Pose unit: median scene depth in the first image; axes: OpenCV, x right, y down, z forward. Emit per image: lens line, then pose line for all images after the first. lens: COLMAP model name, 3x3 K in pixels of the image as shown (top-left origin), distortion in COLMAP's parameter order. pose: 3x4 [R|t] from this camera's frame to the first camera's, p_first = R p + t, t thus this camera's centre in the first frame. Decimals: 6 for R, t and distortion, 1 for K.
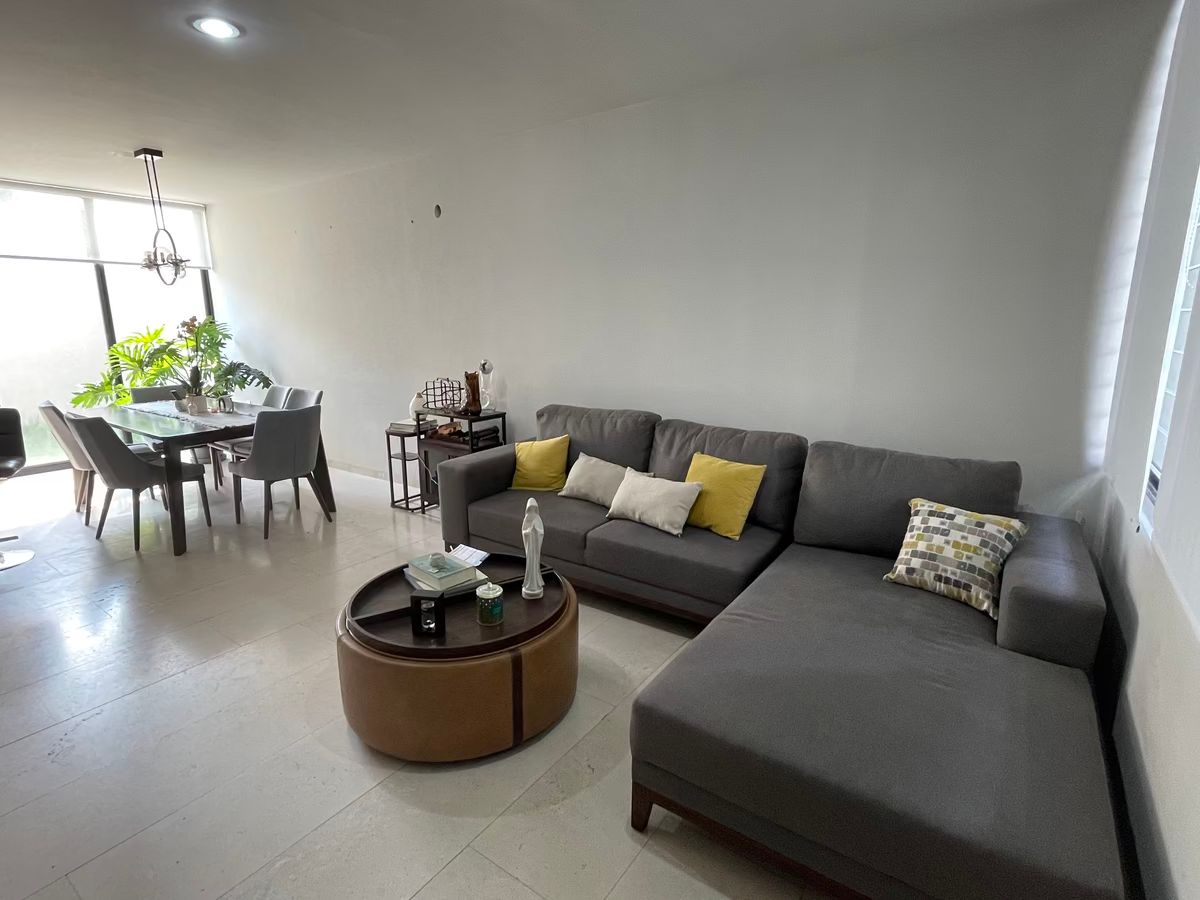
lens RADIAL K [[609.1, 0, 600.0], [0, 609.1, 450.0], [0, 0, 1]] dist [-0.002259, 0.000224]
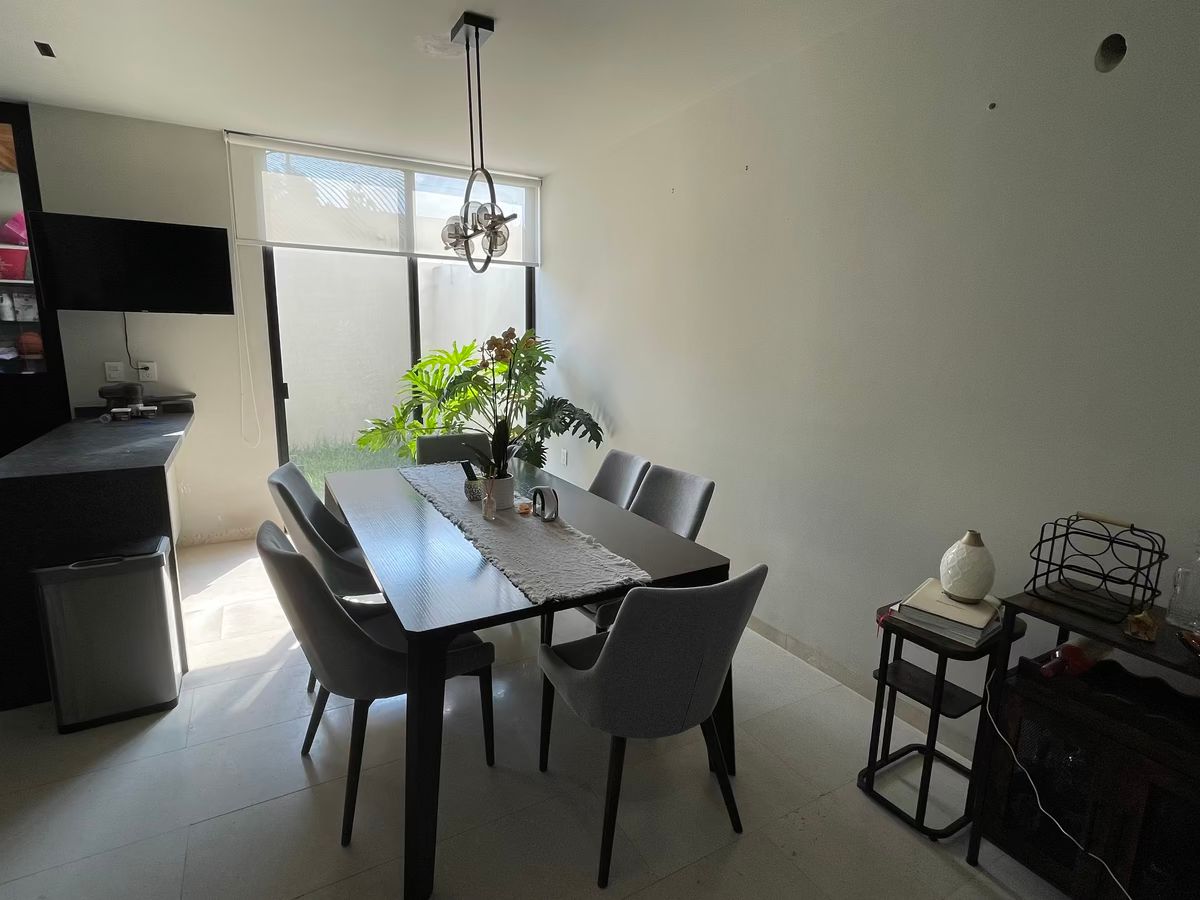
lens RADIAL K [[609.1, 0, 600.0], [0, 609.1, 450.0], [0, 0, 1]] dist [-0.002259, 0.000224]
pose [[0.905430, 0.097175, -0.413222, -0.280360], [-0.109489, 0.993969, -0.006162, -0.091119], [0.410131, 0.050823, 0.910609, 0.422698]]
